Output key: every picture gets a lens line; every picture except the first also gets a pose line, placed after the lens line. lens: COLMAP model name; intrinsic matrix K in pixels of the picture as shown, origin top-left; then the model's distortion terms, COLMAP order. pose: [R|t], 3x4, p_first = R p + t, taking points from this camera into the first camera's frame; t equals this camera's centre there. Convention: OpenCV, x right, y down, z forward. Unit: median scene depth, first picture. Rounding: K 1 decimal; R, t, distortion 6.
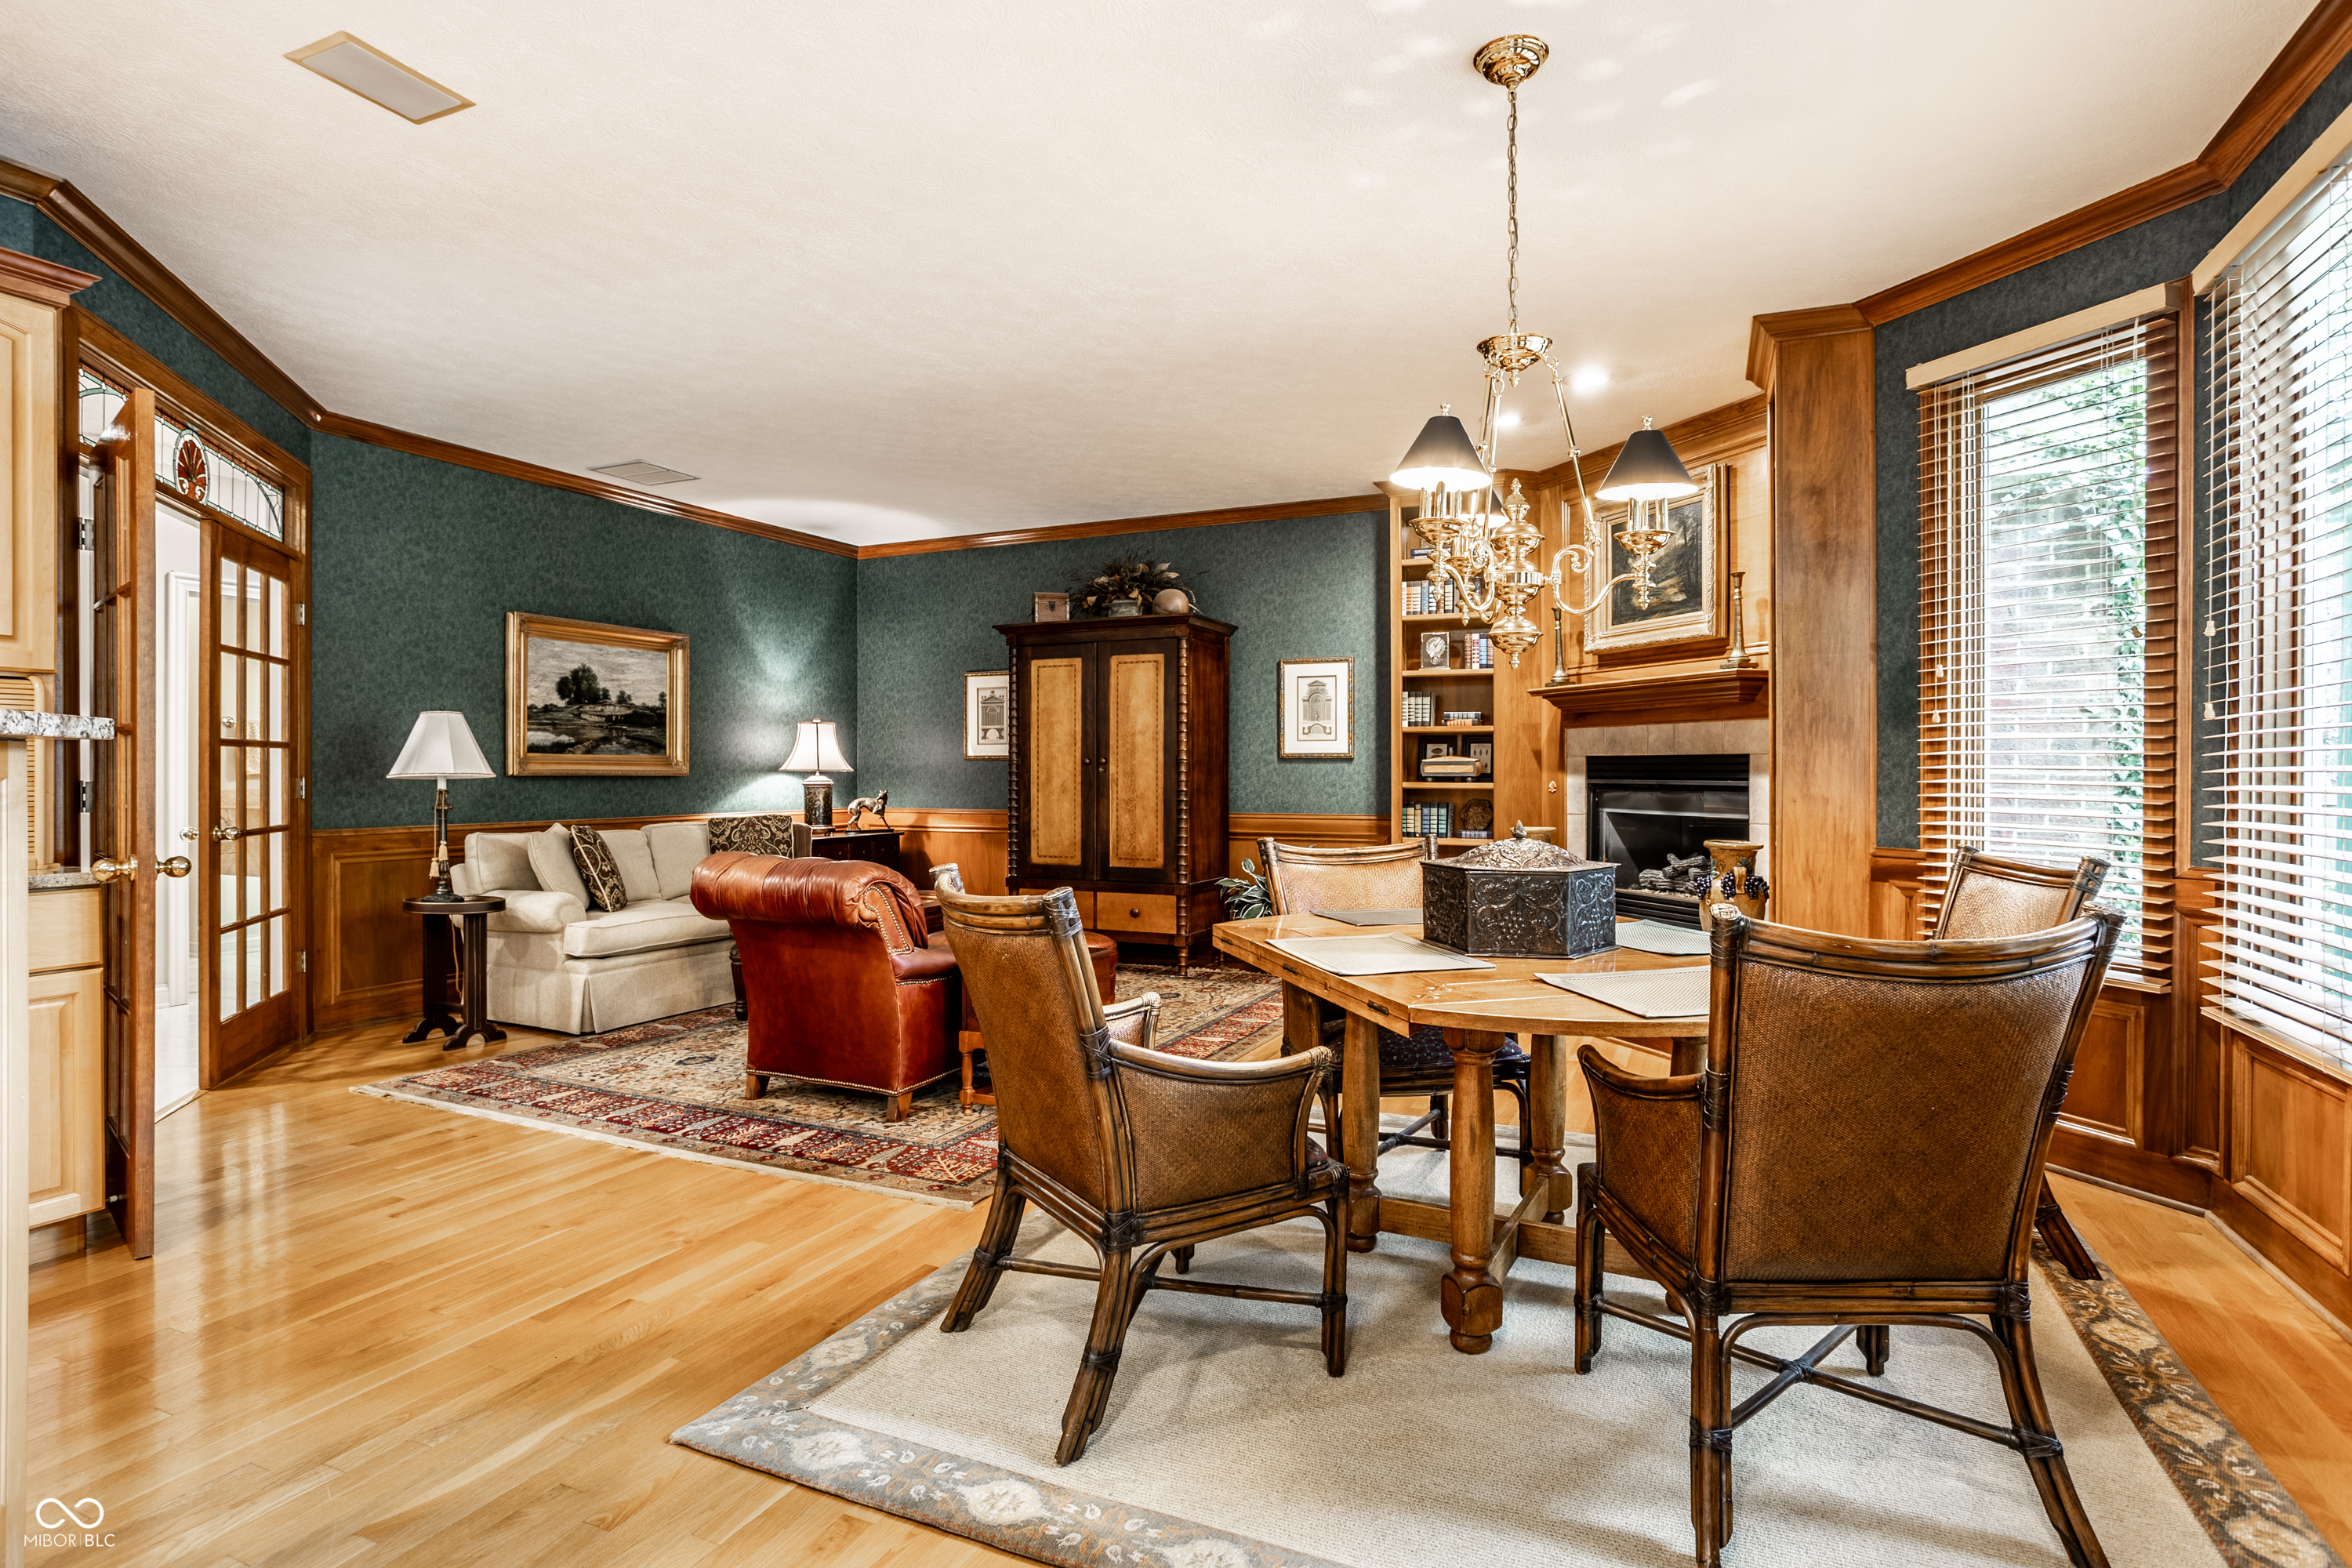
lens RADIAL K [[1205.4, 0, 1177.4], [0, 1205.4, 773.8], [0, 0, 1]] dist [-0.034561, 0.011492]
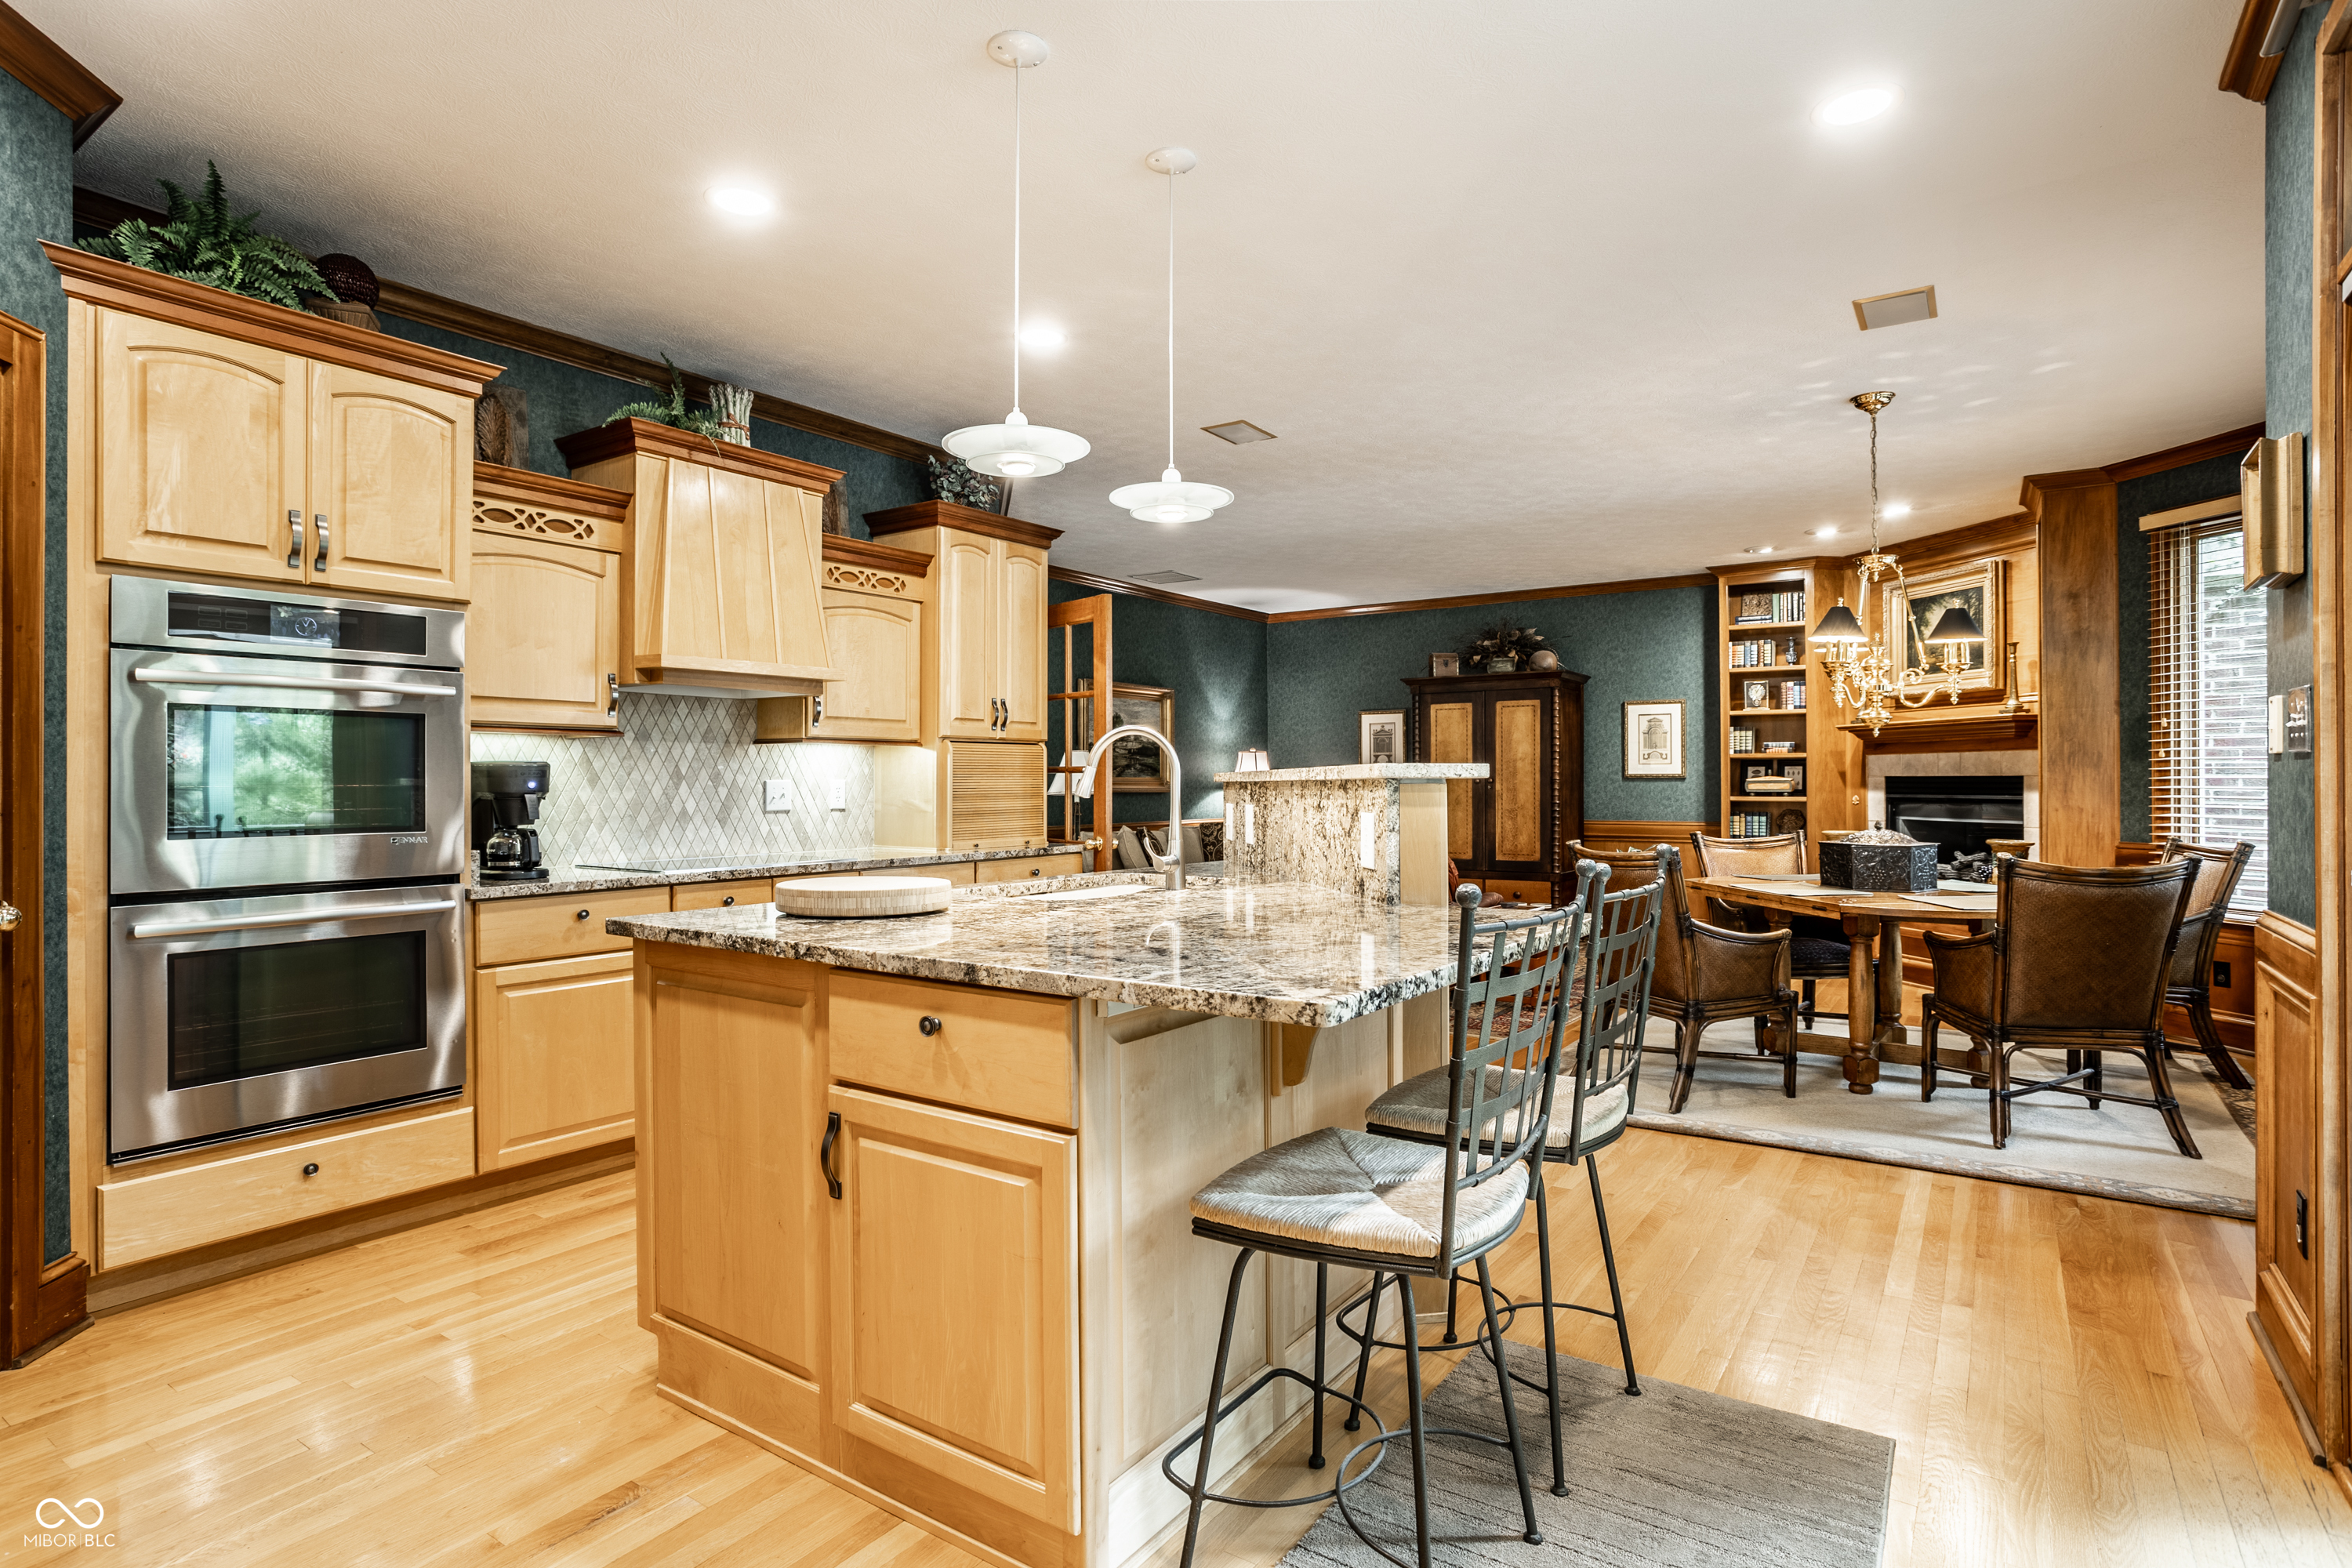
lens RADIAL K [[1204.9, 0, 1196.1], [0, 1204.9, 777.5], [0, 0, 1]] dist [-0.007444, 0.008369]
pose [[0.986941, -0.002993, -0.161056, -0.206501], [0.001881, 0.999973, -0.007061, -0.006328], [0.161073, 0.006666, 0.986920, -0.450652]]
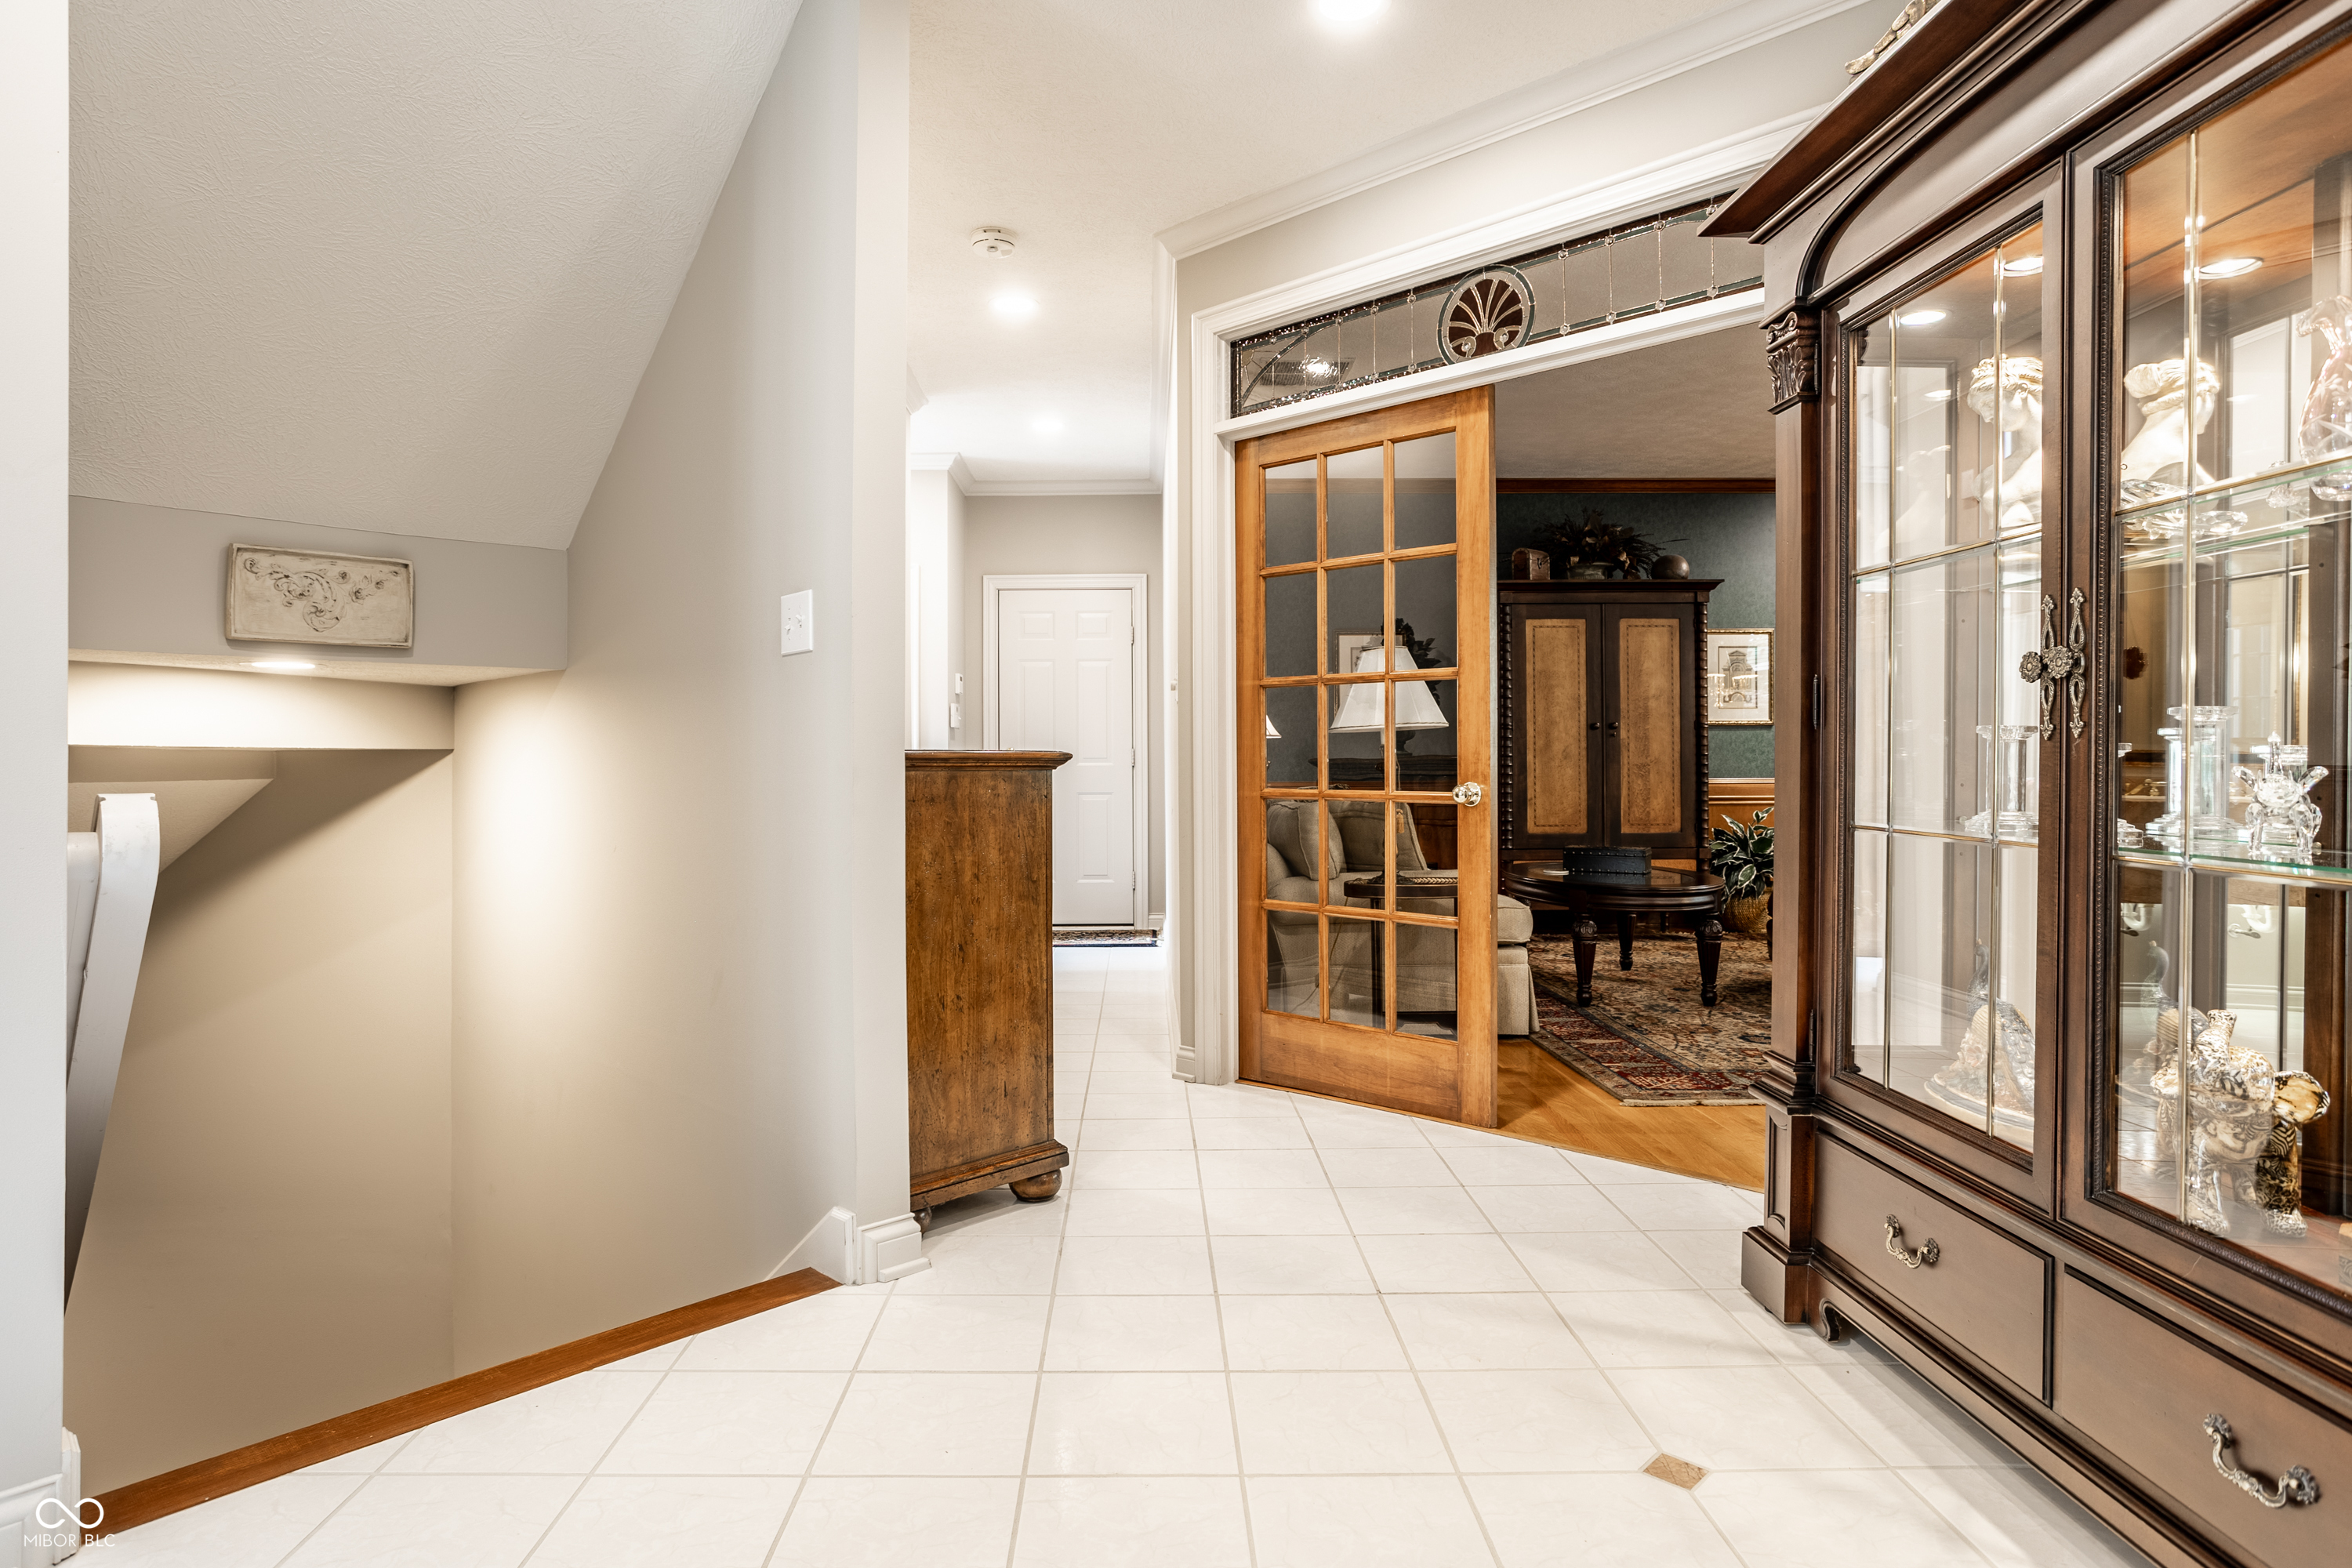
lens RADIAL K [[1301.3, 0, 1158.5], [0, 1301.3, 775.6], [0, 0, 1]] dist [-0.031102, 0.015528]
pose [[0.909731, -0.008761, 0.415107, -1.026253], [0.005833, 0.999948, 0.008323, 0.023465], [-0.415158, -0.005151, 0.909735, 0.239216]]
